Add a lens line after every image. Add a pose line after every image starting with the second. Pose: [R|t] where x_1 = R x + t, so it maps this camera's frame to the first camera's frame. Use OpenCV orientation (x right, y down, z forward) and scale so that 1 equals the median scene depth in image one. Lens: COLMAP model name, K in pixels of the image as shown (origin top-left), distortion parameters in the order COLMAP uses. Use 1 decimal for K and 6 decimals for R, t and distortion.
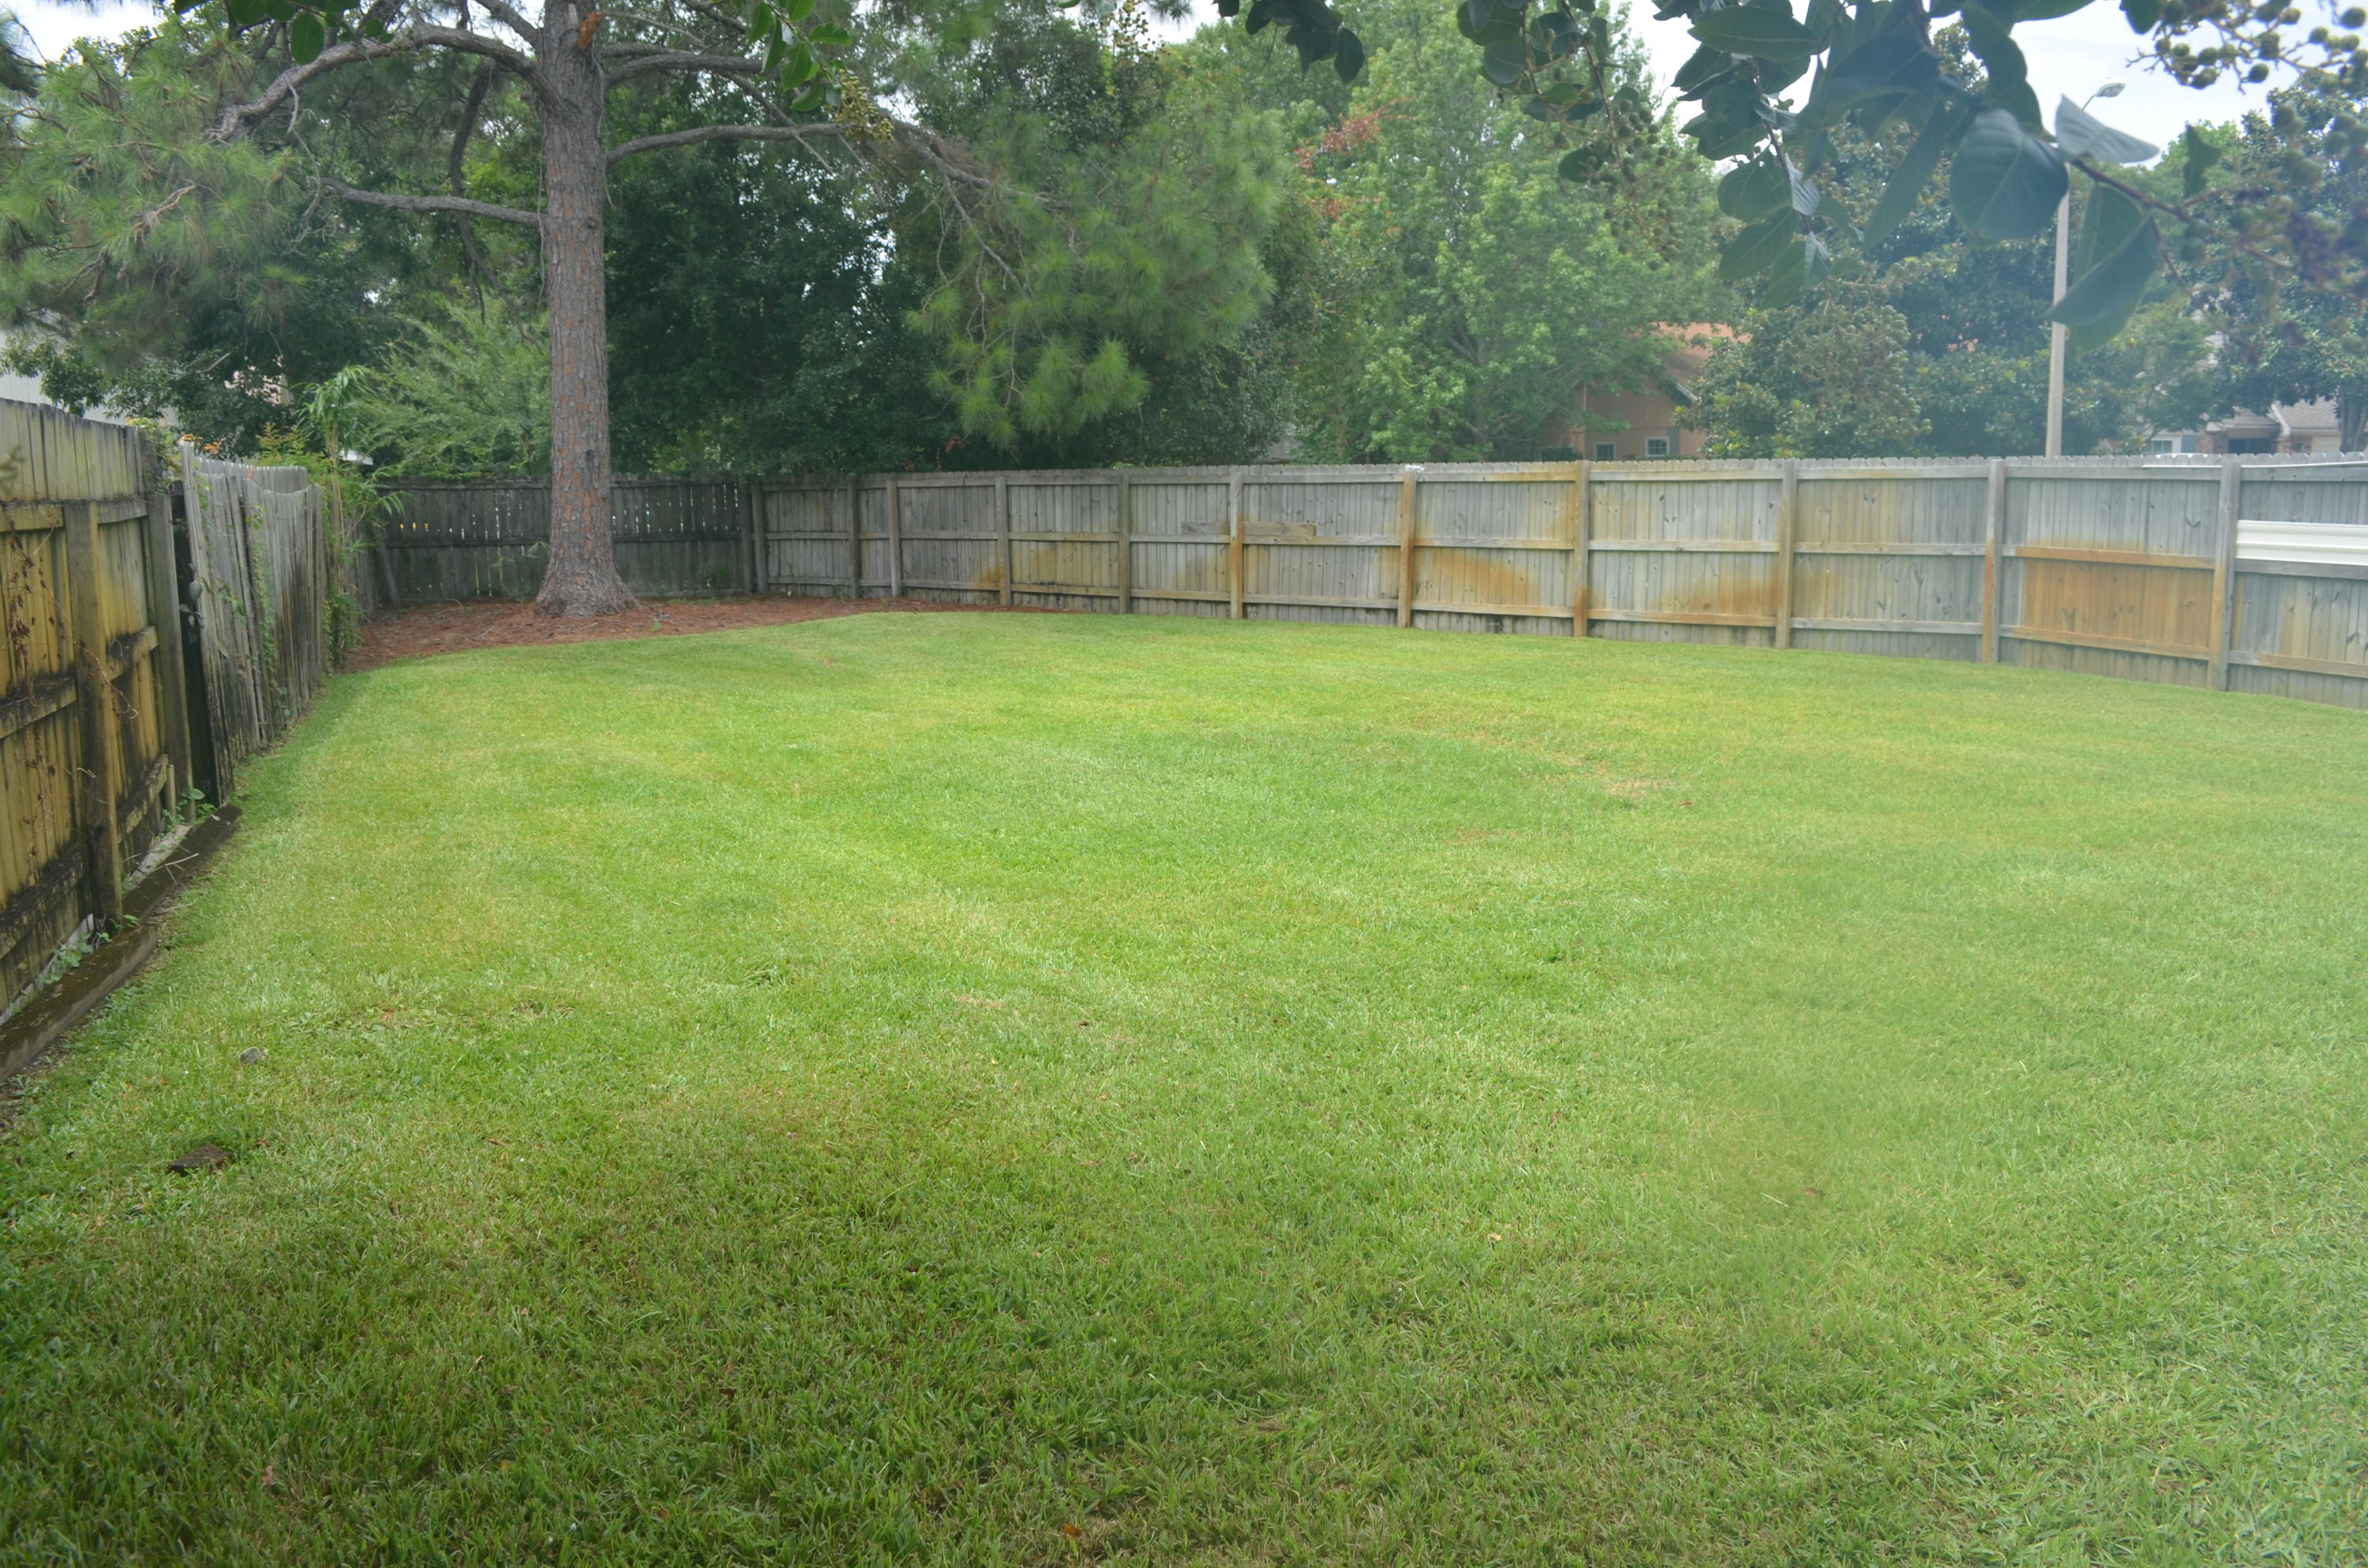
lens RADIAL K [[1860.9, 0, 1183.6], [0, 1860.9, 780.7], [0, 0, 1]] dist [-0.075193, 0.003676]
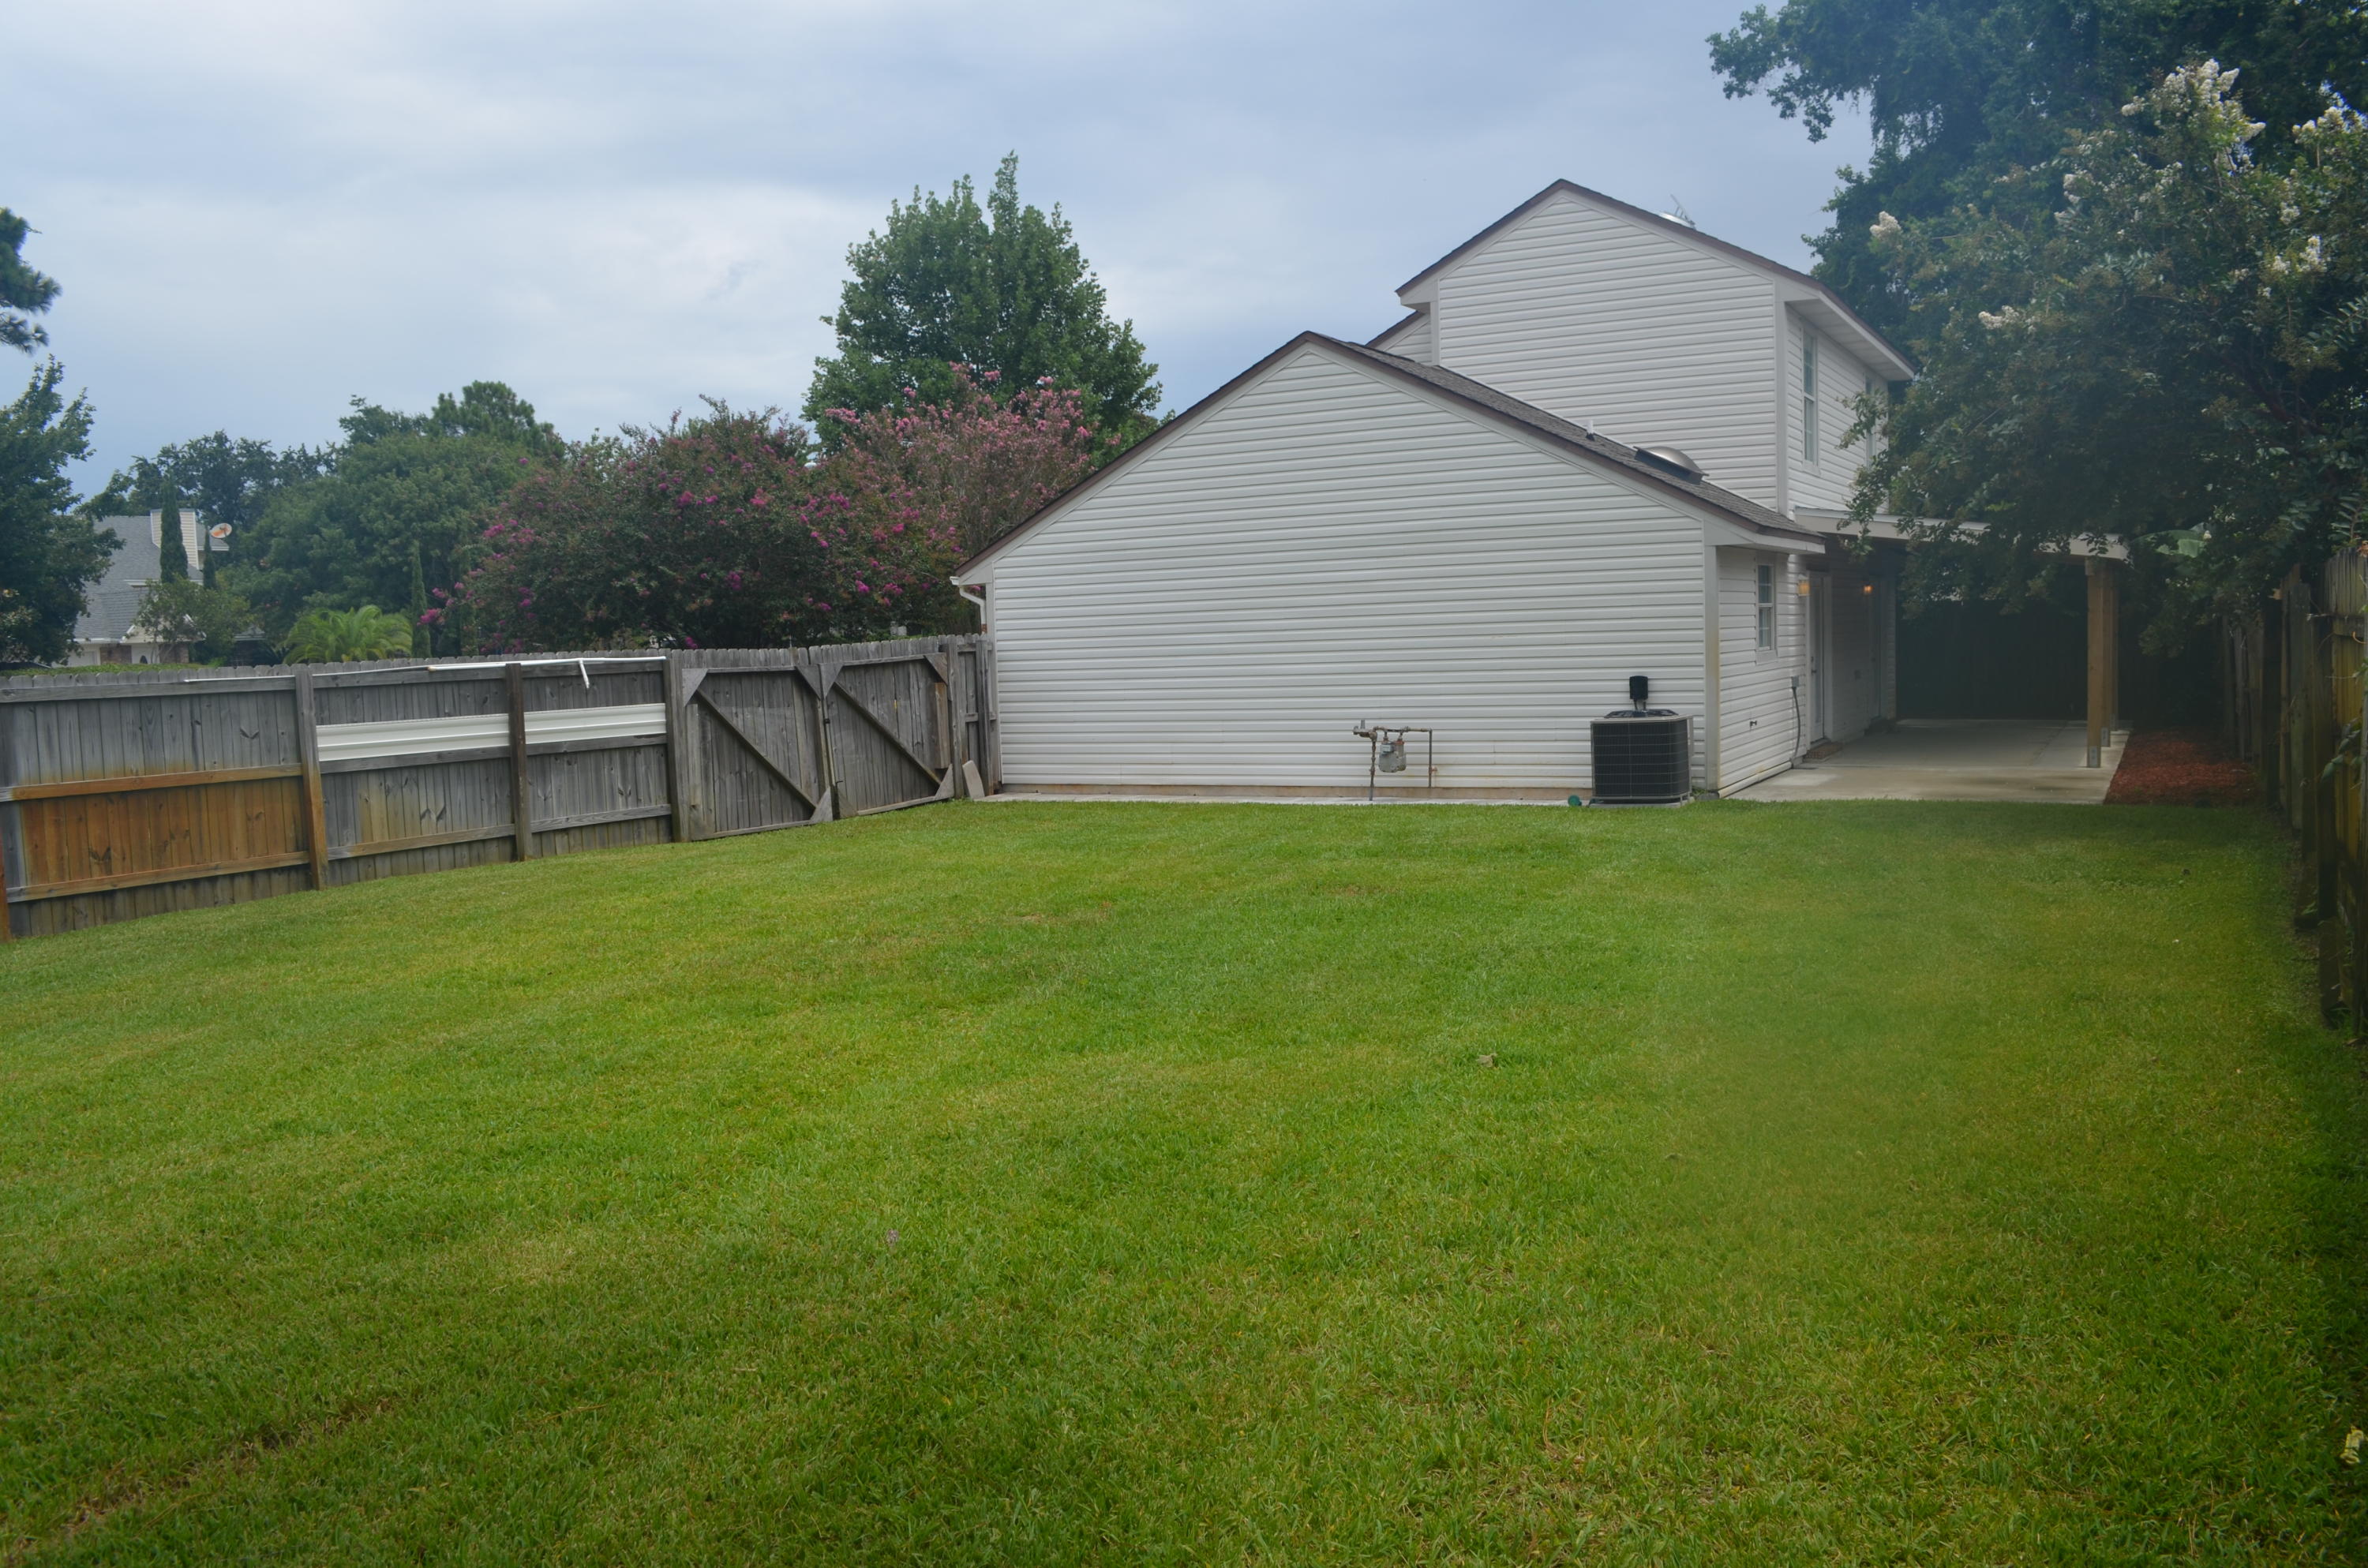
lens RADIAL K [[1860.9, 0, 1280.7], [0, 1860.9, 839.7], [0, 0, 1]] dist [-0.075193, 0.003676]
pose [[-0.681062, -0.042747, 0.730977, -0.613805], [0.161538, 0.964927, 0.206935, -0.221789], [-0.714185, 0.259016, -0.650269, 1.387196]]
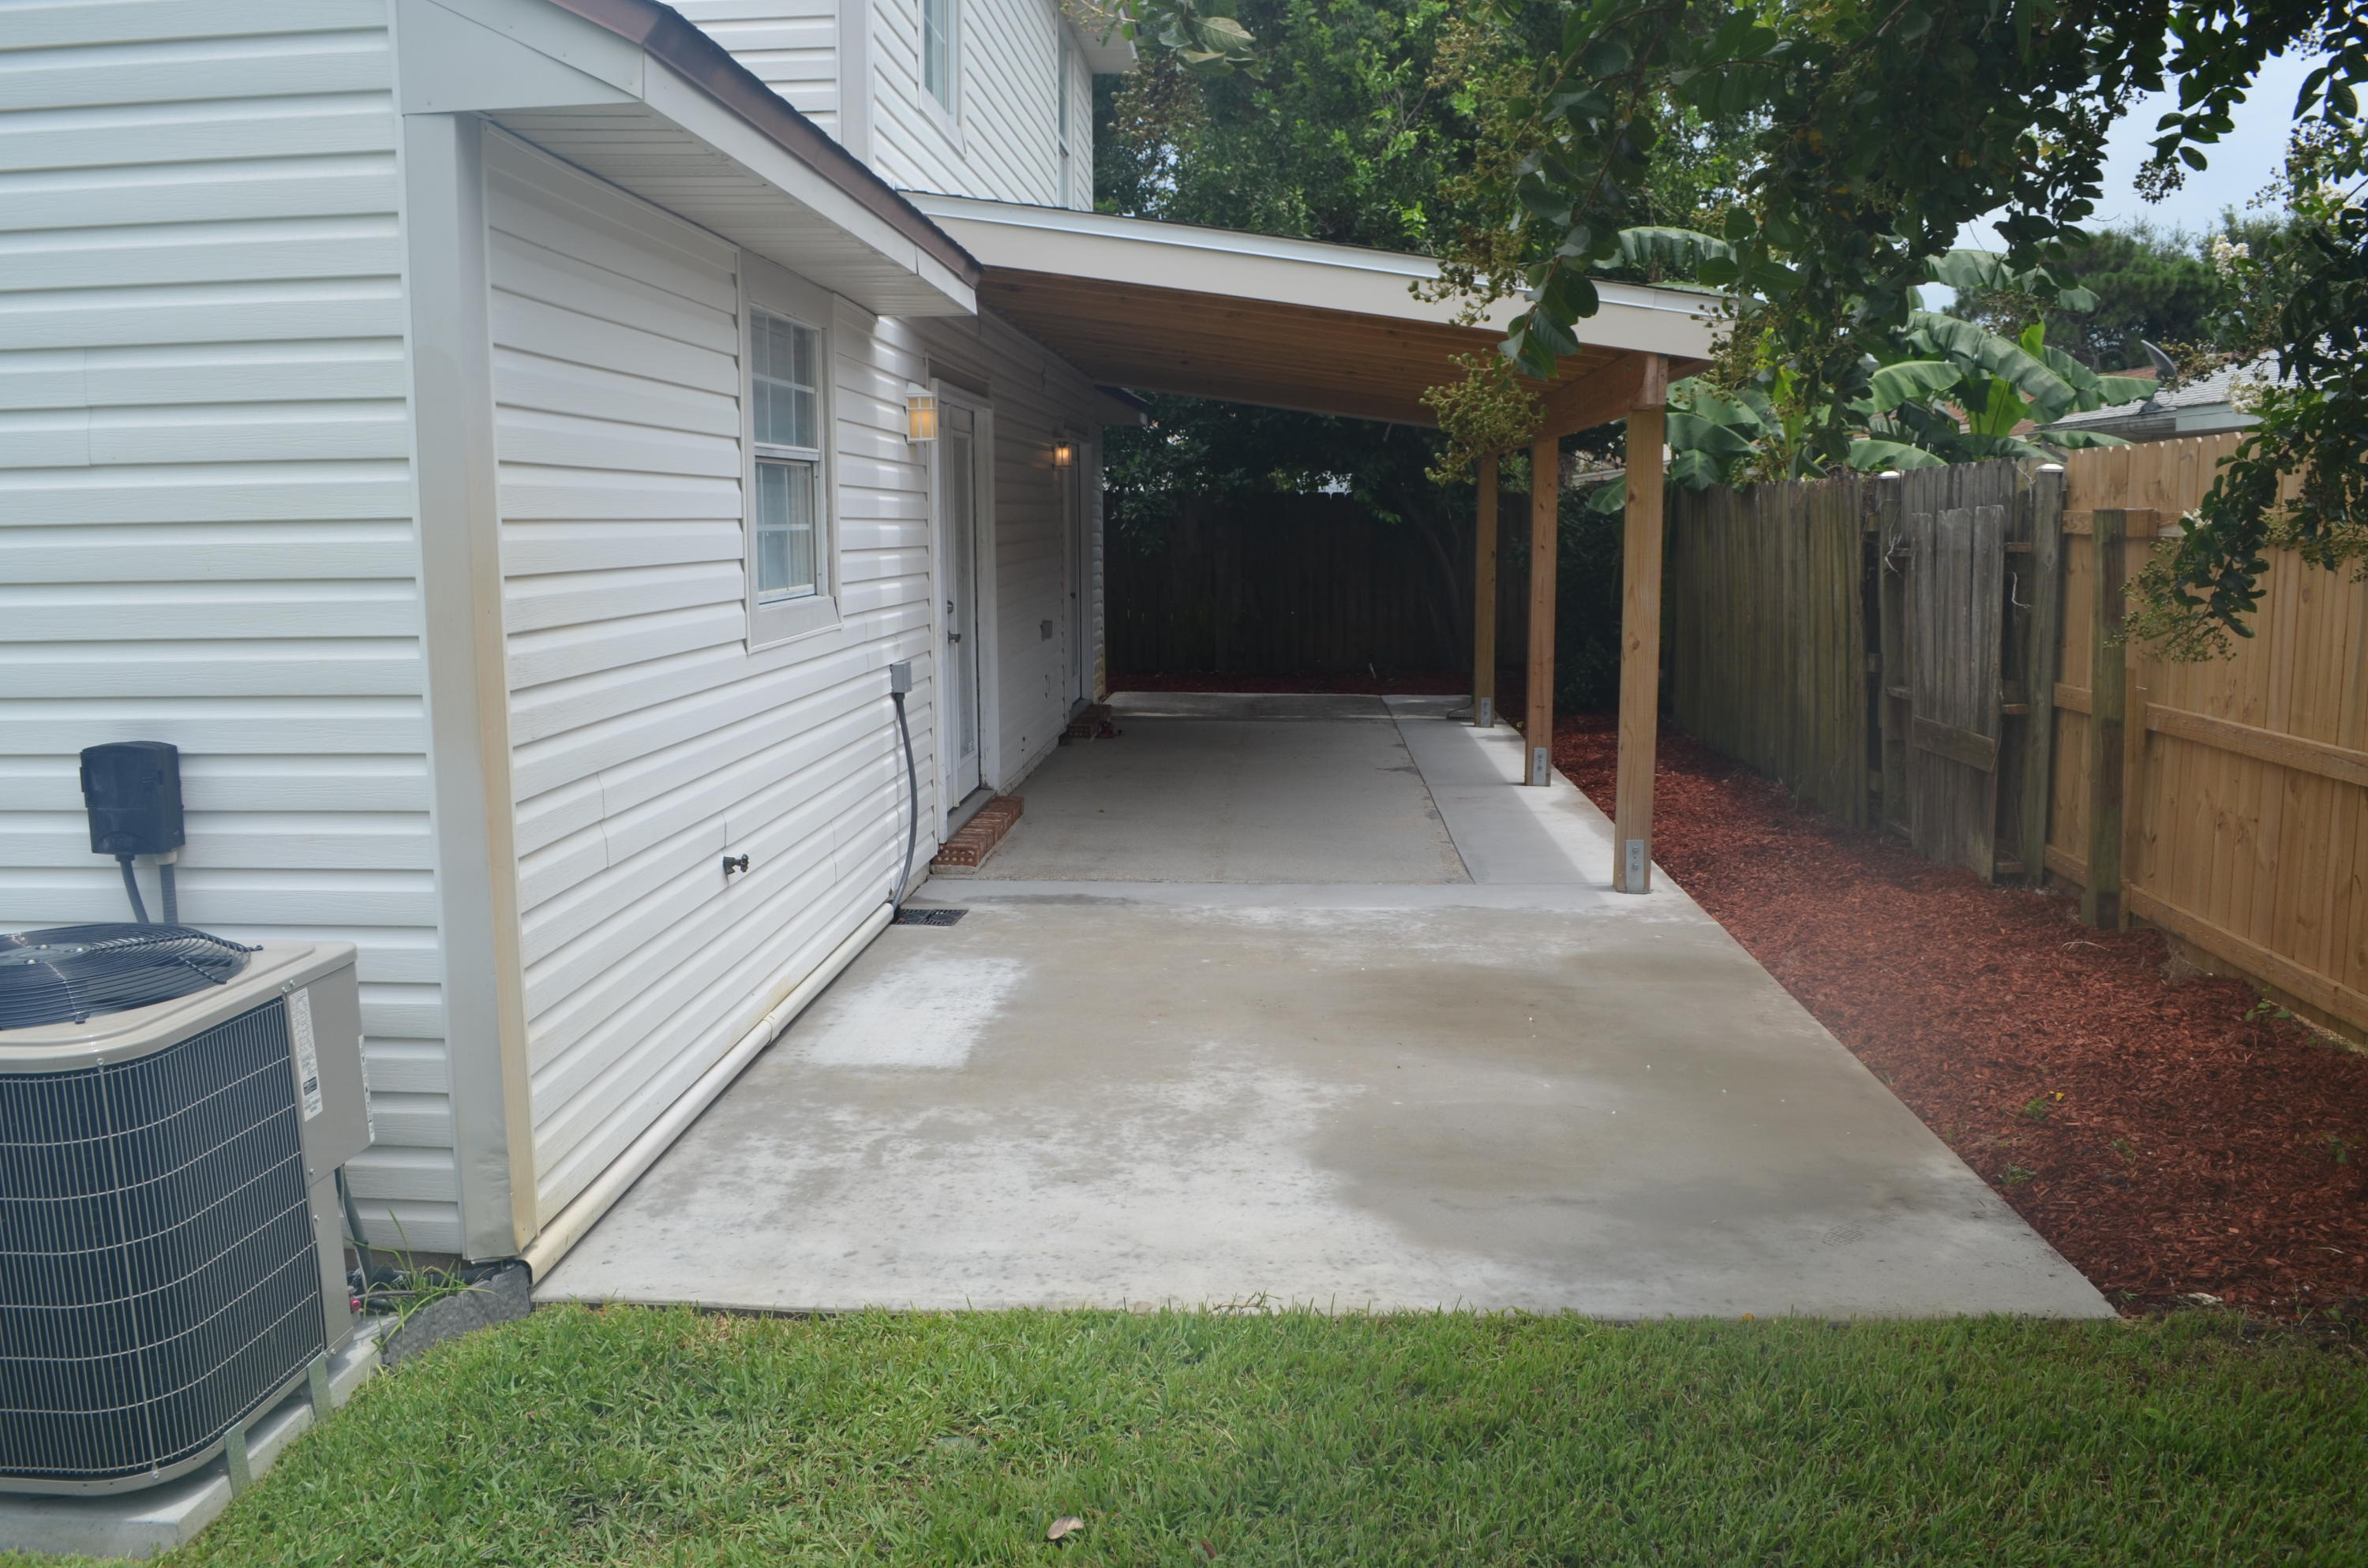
lens RADIAL K [[1860.9, 0, 1183.2], [0, 1860.9, 793.0], [0, 0, 1]] dist [-0.075193, 0.003676]
pose [[-0.909994, -0.040251, 0.412662, -0.136456], [0.085664, 0.955550, 0.282109, -0.092457], [-0.405675, 0.292067, -0.866097, 0.593390]]
